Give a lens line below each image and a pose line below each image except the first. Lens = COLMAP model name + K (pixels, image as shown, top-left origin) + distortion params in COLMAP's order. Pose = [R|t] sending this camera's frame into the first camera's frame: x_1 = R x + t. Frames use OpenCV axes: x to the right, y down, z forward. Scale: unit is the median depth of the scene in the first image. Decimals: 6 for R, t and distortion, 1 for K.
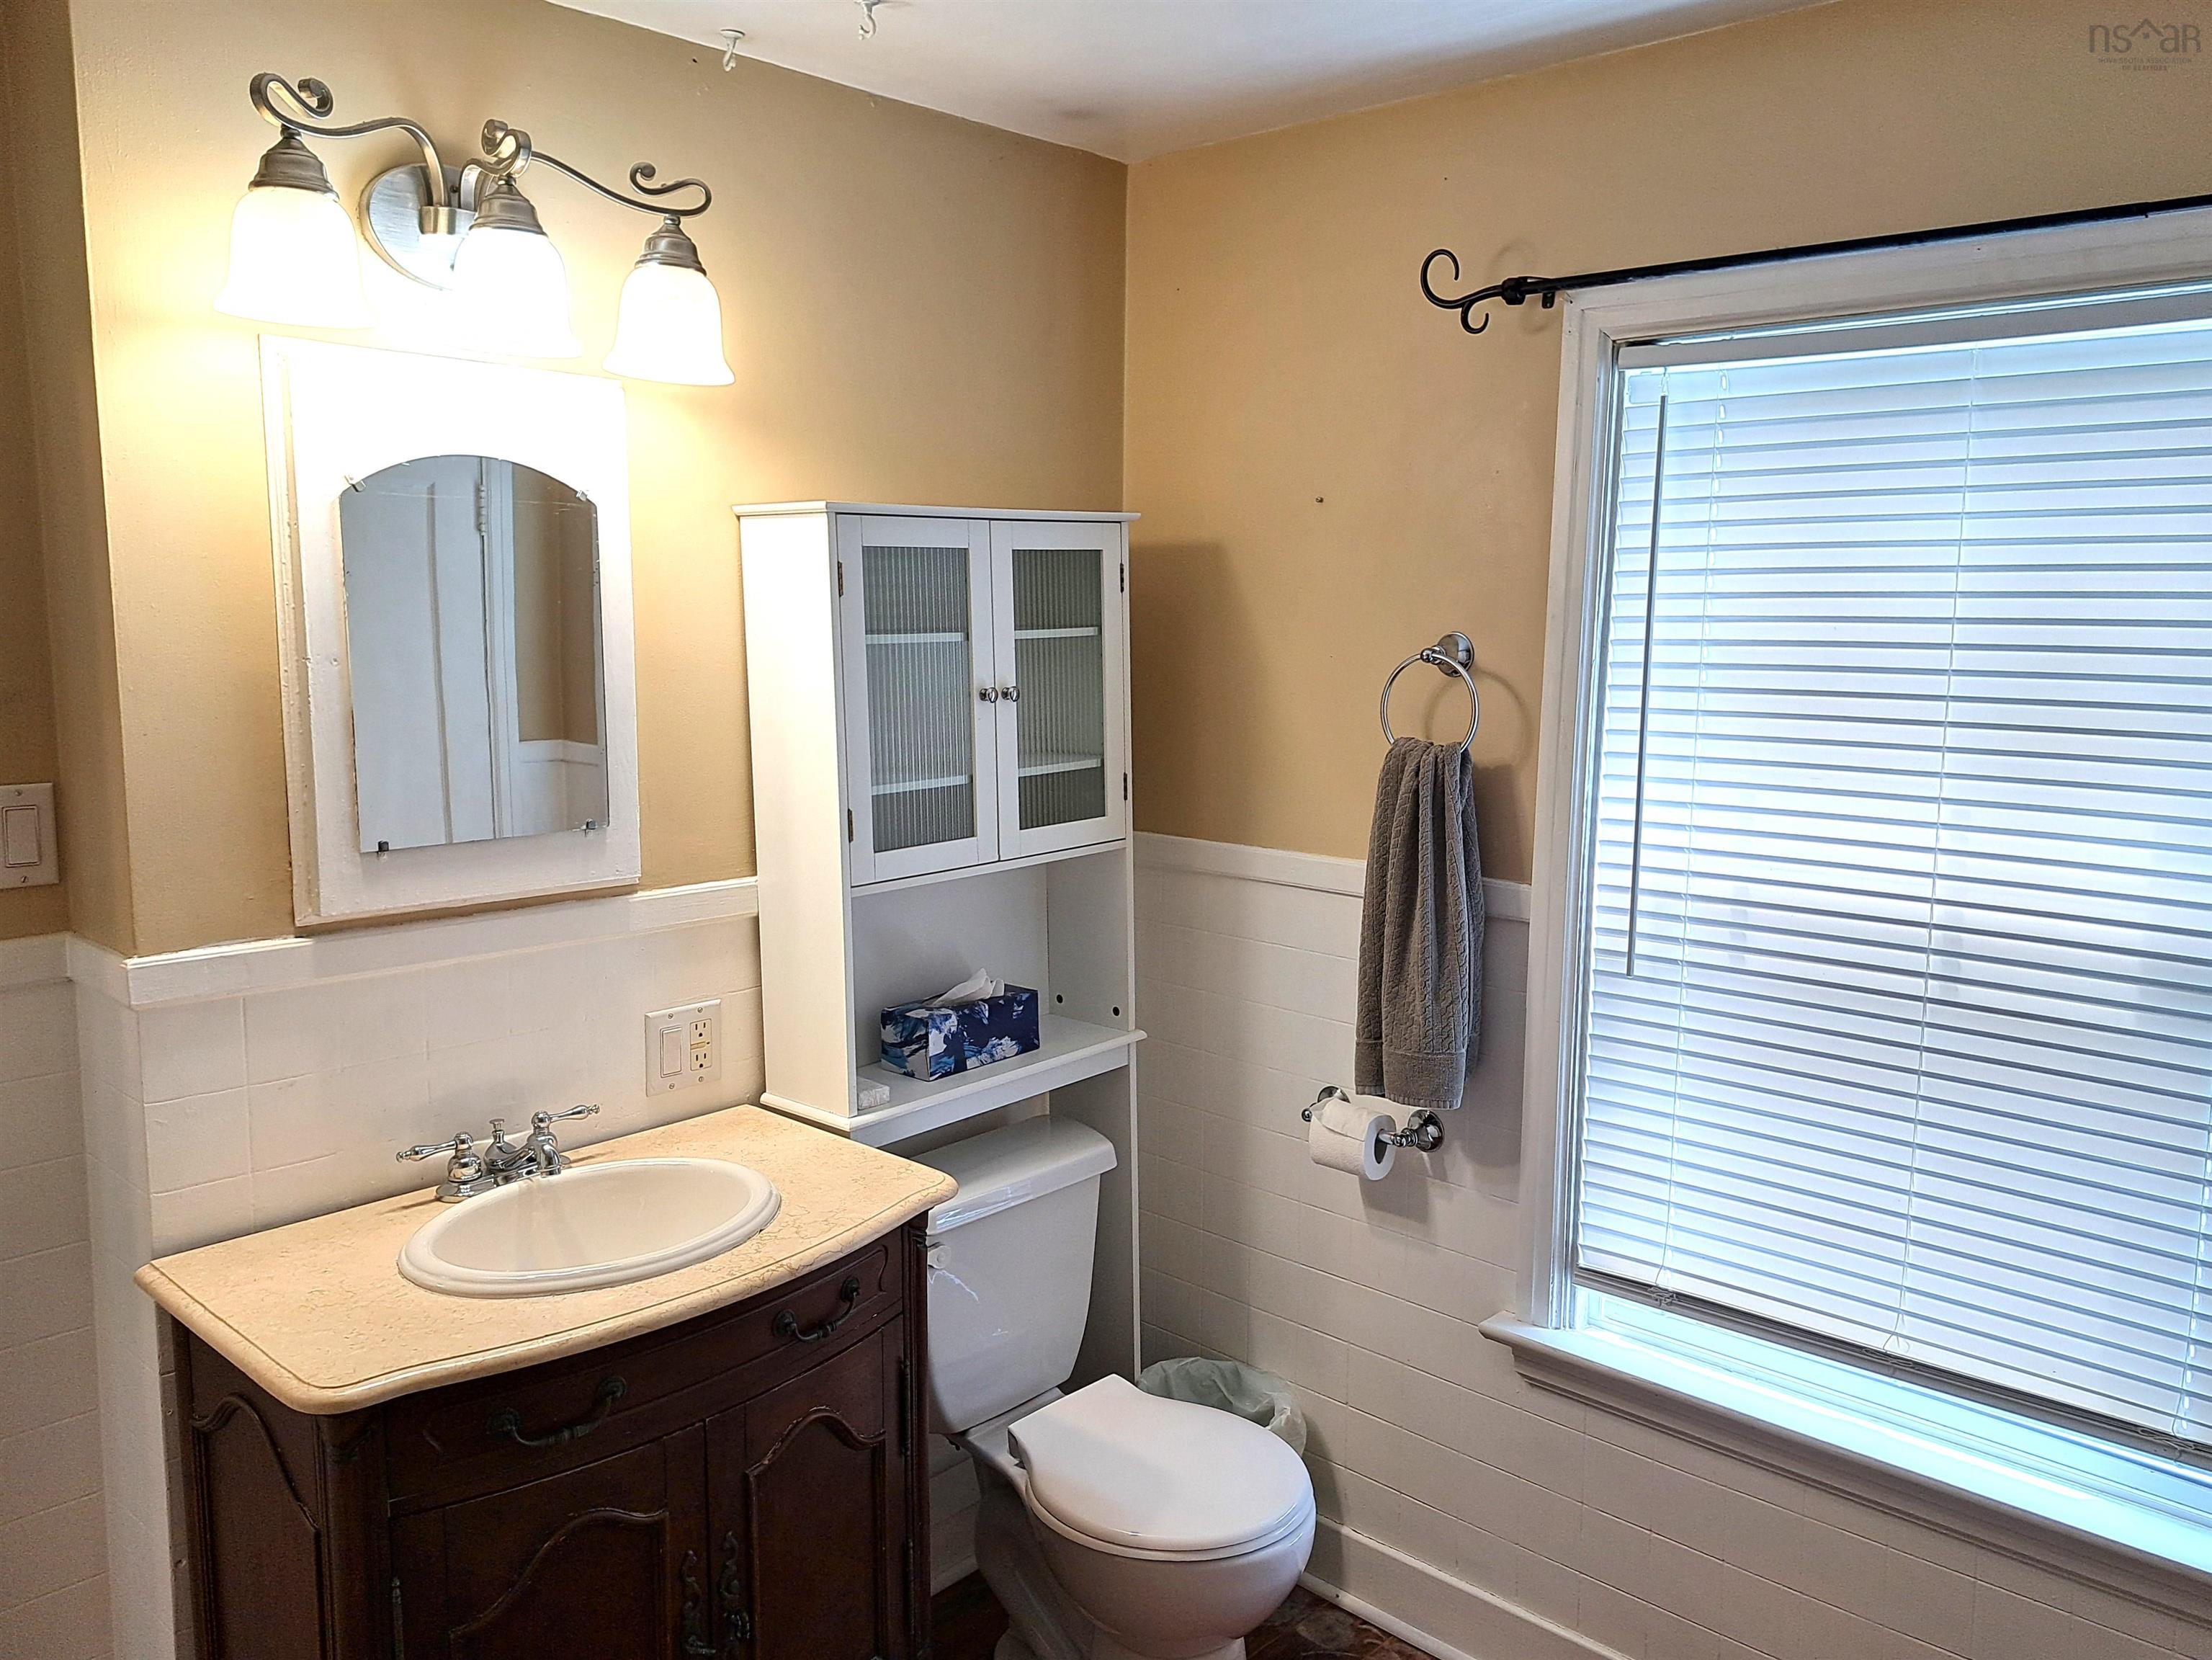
lens RADIAL K [[1714.0, 0, 1099.6], [0, 1714.0, 798.0], [0, 0, 1]] dist [0.110304, -0.169985]
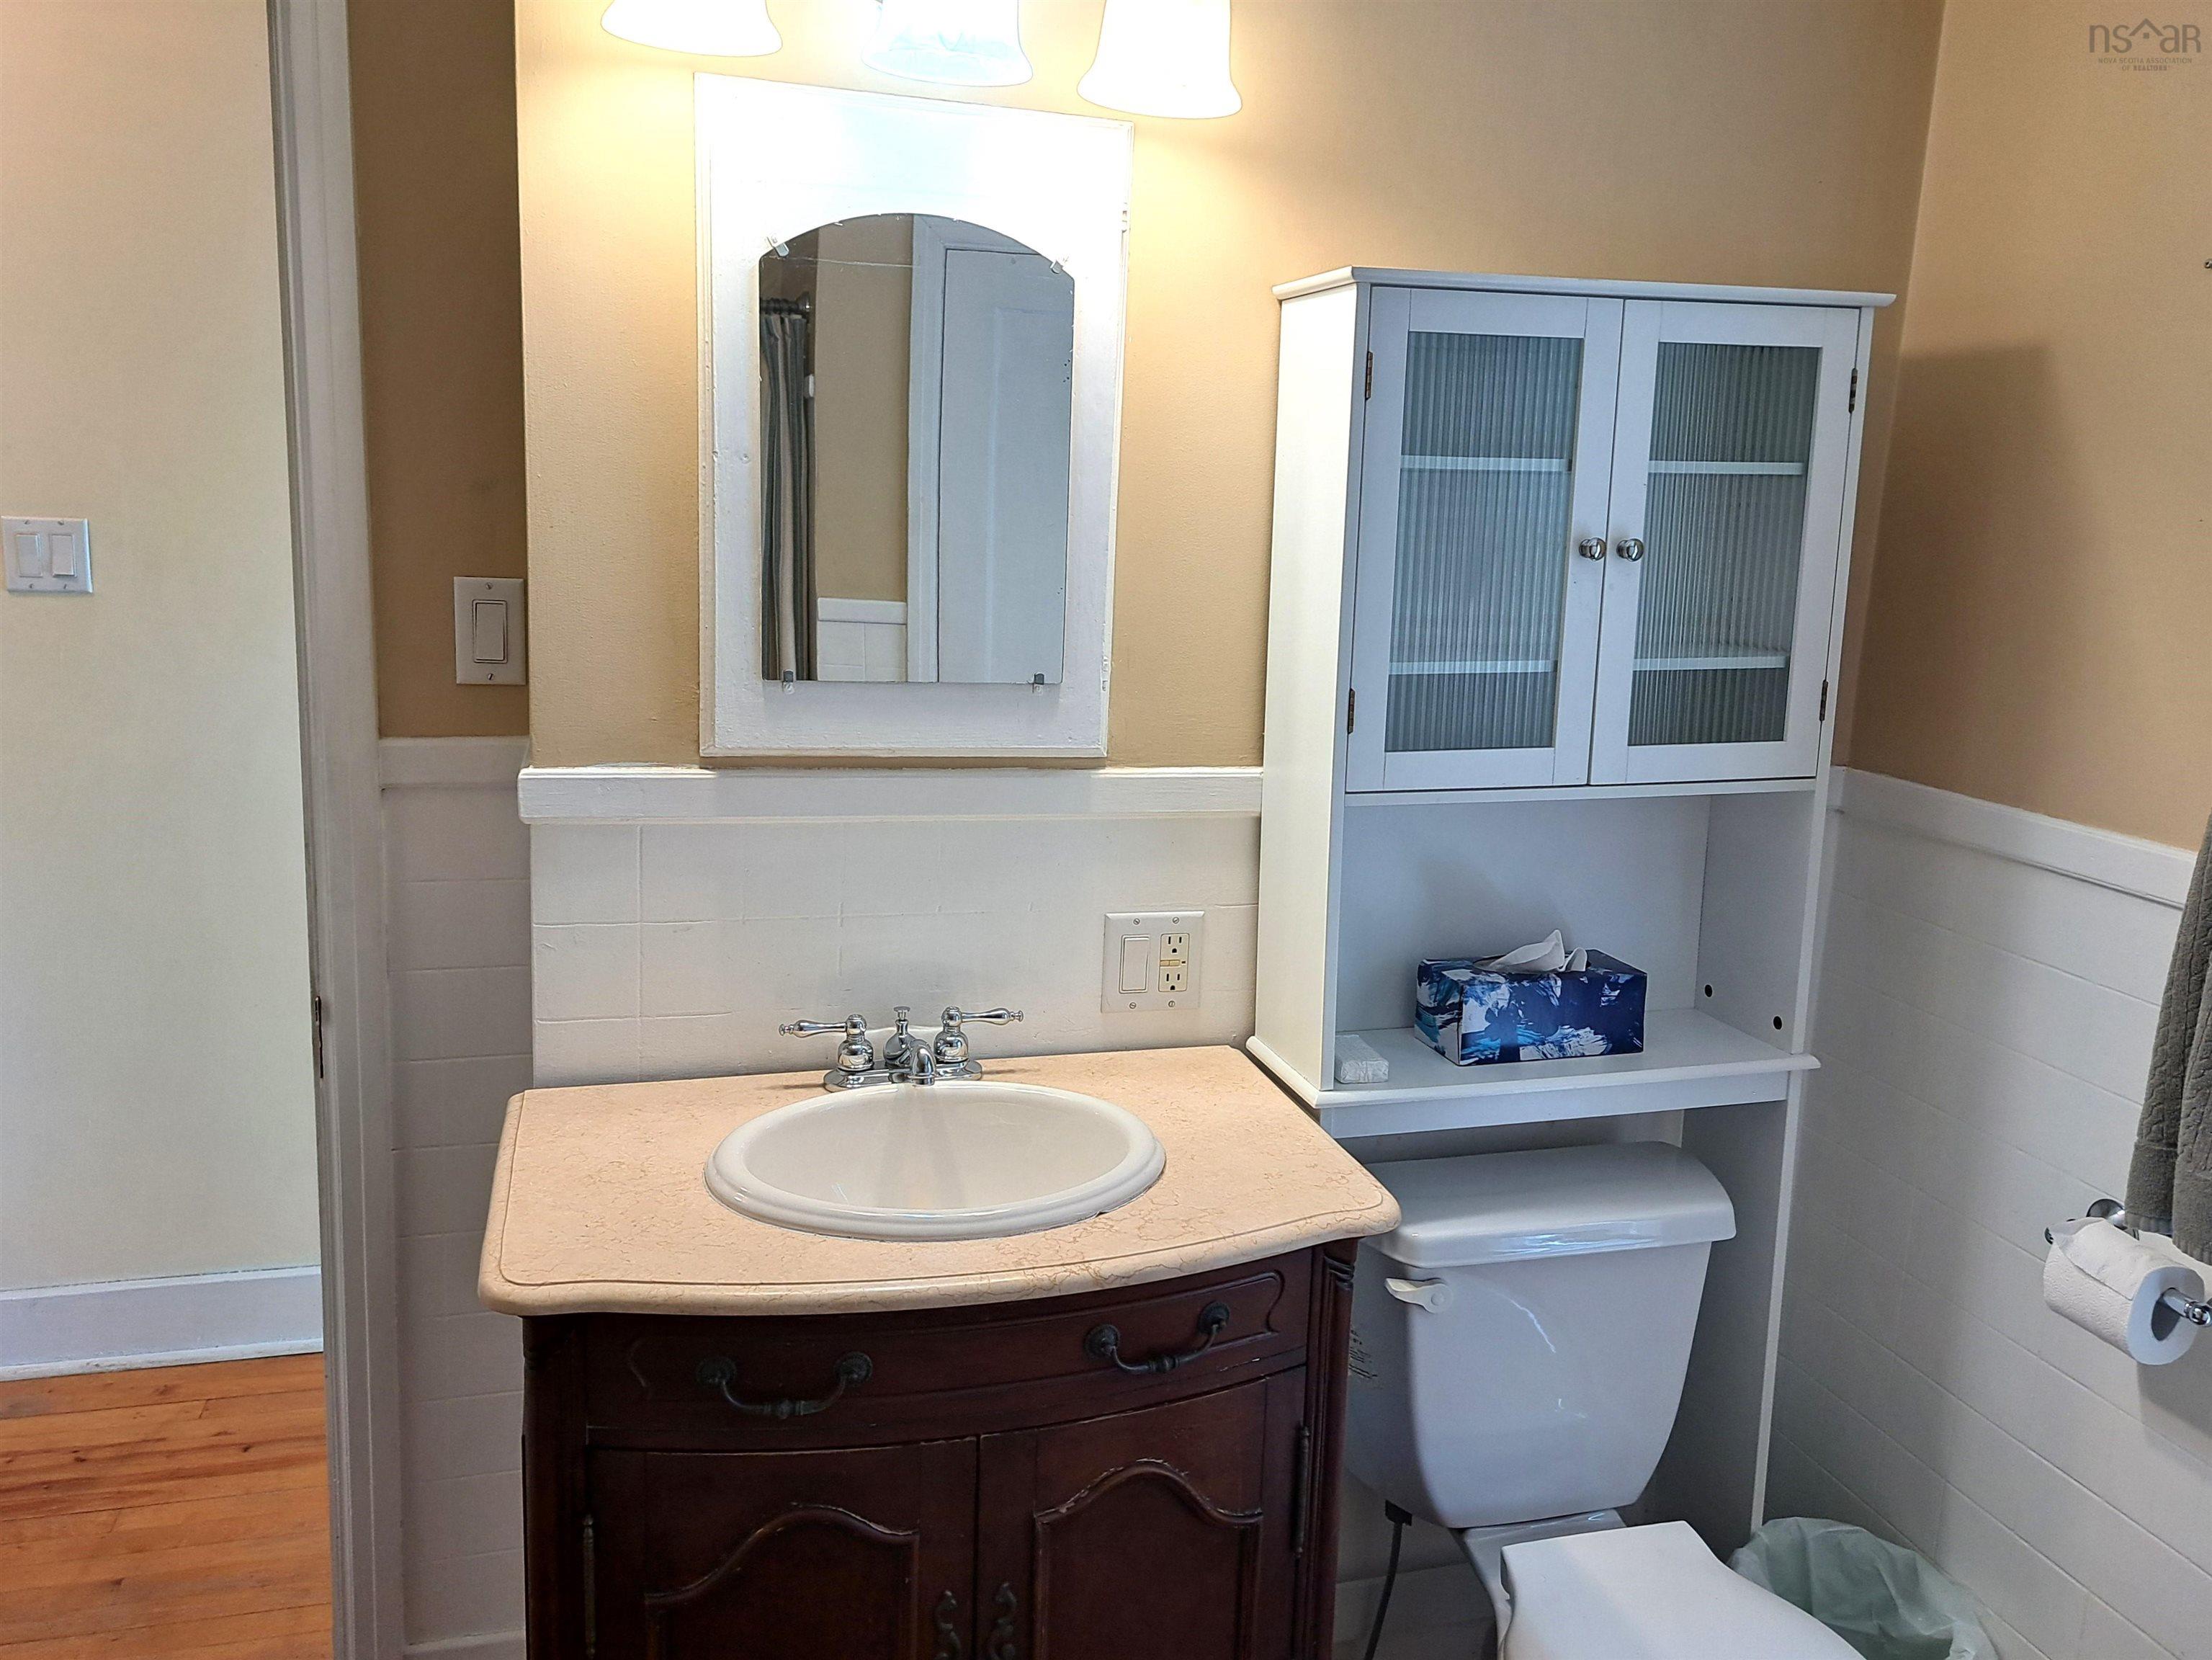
lens RADIAL K [[1714.0, 0, 1099.6], [0, 1714.0, 798.0], [0, 0, 1]] dist [0.110304, -0.169985]
pose [[0.848770, 0.119588, -0.515061, 0.144993], [-0.094270, 0.992707, 0.075142, 0.007317], [0.520290, -0.015224, 0.853854, 0.285518]]
